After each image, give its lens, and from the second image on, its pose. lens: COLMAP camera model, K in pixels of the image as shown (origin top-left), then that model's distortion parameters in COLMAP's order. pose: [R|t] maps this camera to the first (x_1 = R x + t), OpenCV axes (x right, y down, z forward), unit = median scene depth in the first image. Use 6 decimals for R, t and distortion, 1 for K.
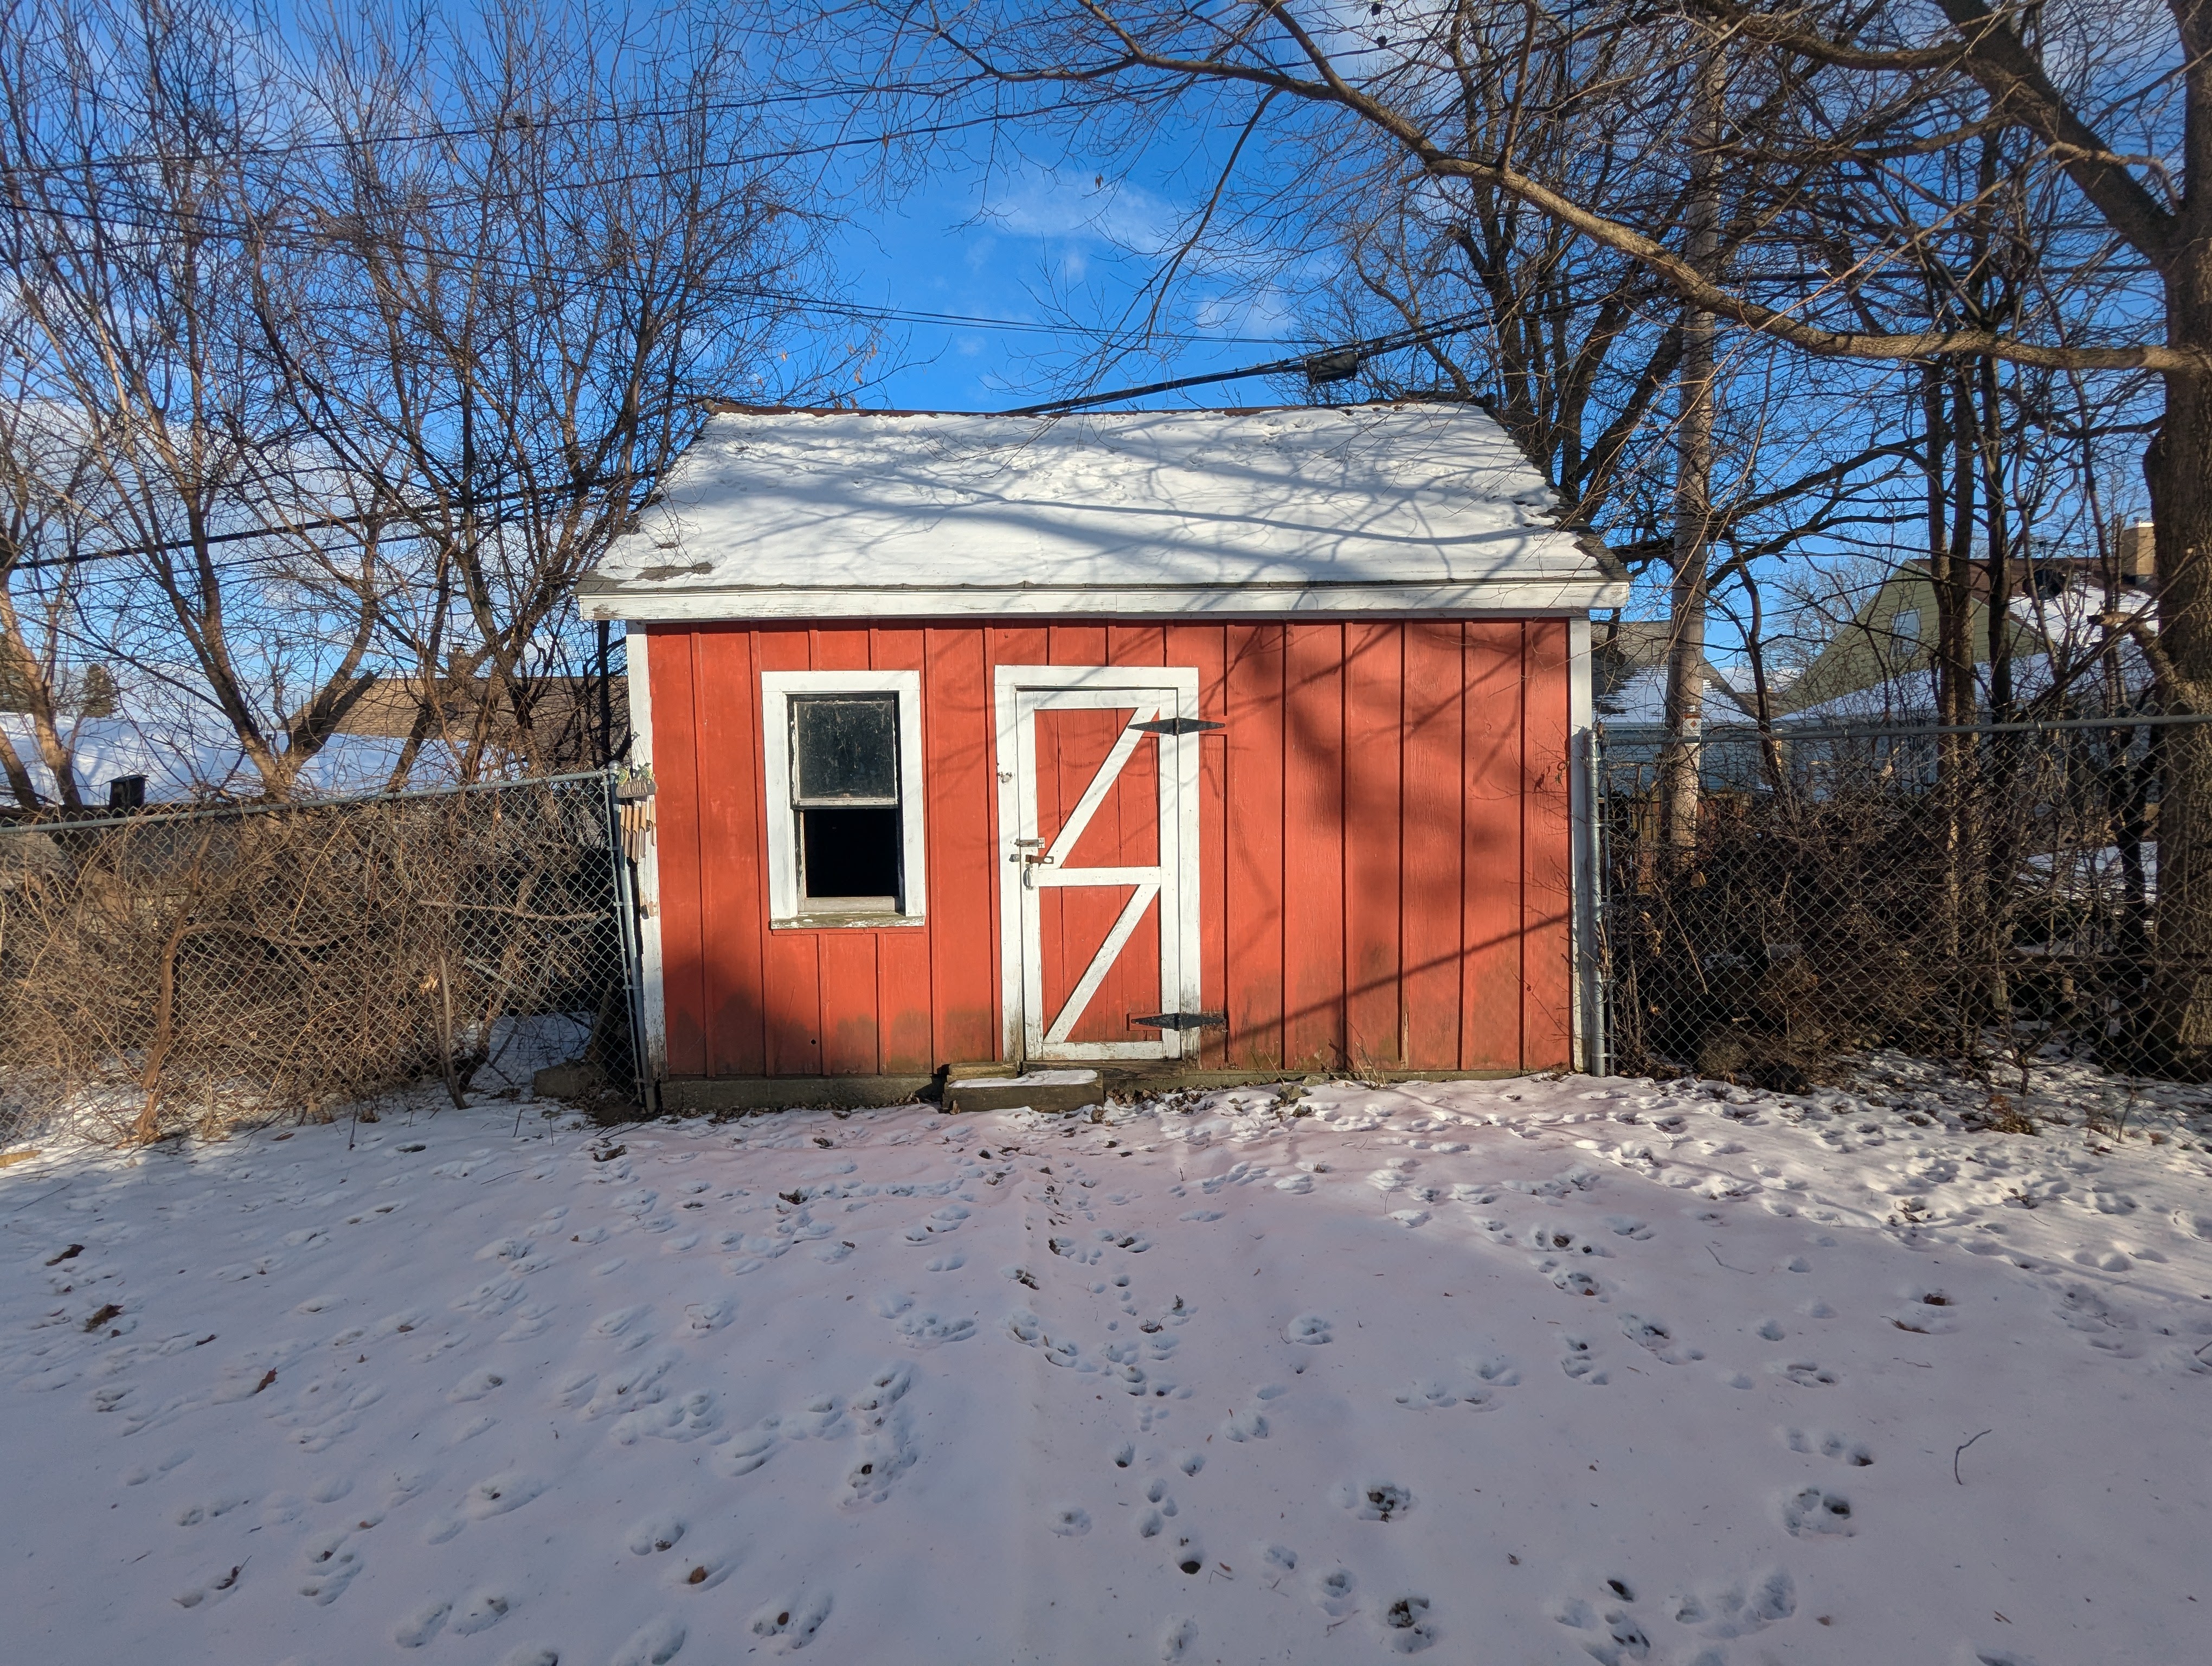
lens RADIAL K [[1047.0, 0, 1107.1], [0, 1047.0, 828.5], [0, 0, 1]] dist [-0.001247, 0.001902]
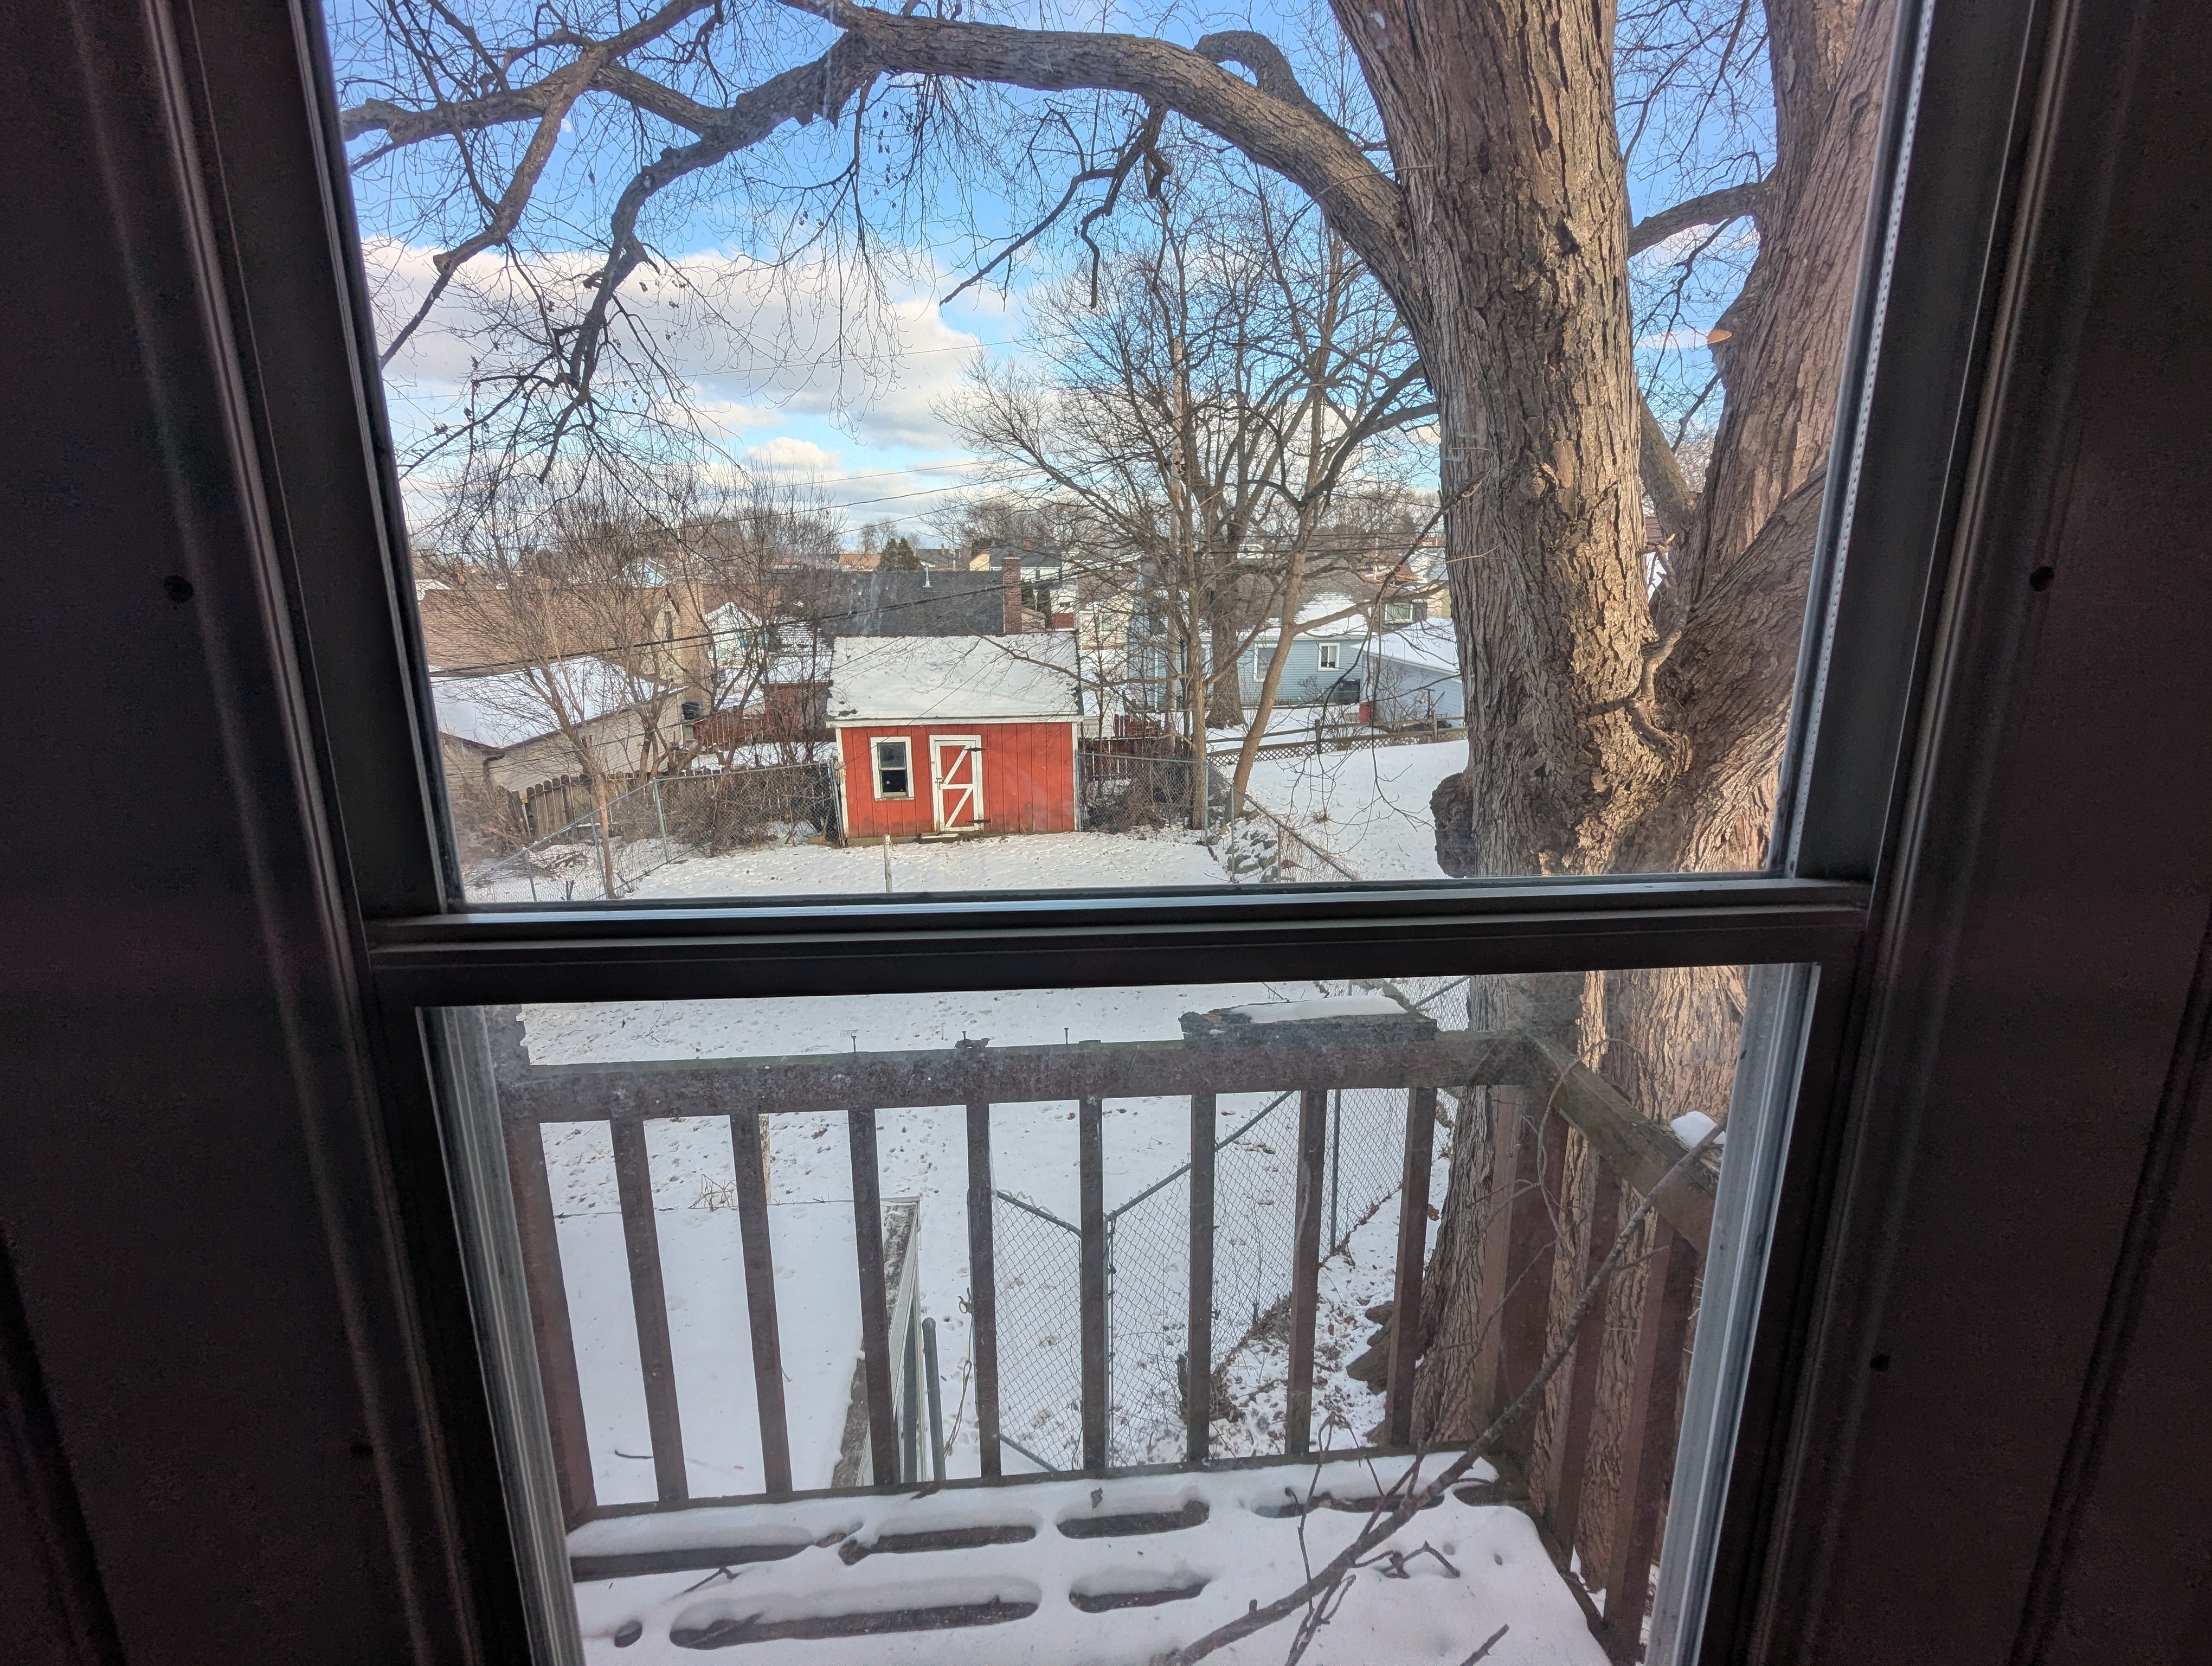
lens RADIAL K [[1047.0, 0, 1116.9], [0, 1047.0, 837.1], [0, 0, 1]] dist [-0.001247, 0.001902]
pose [[0.993284, -0.019946, 0.113973, 0.140793], [-0.004018, 0.978489, 0.206261, -0.600887], [-0.115635, -0.205333, 0.971837, -3.045472]]
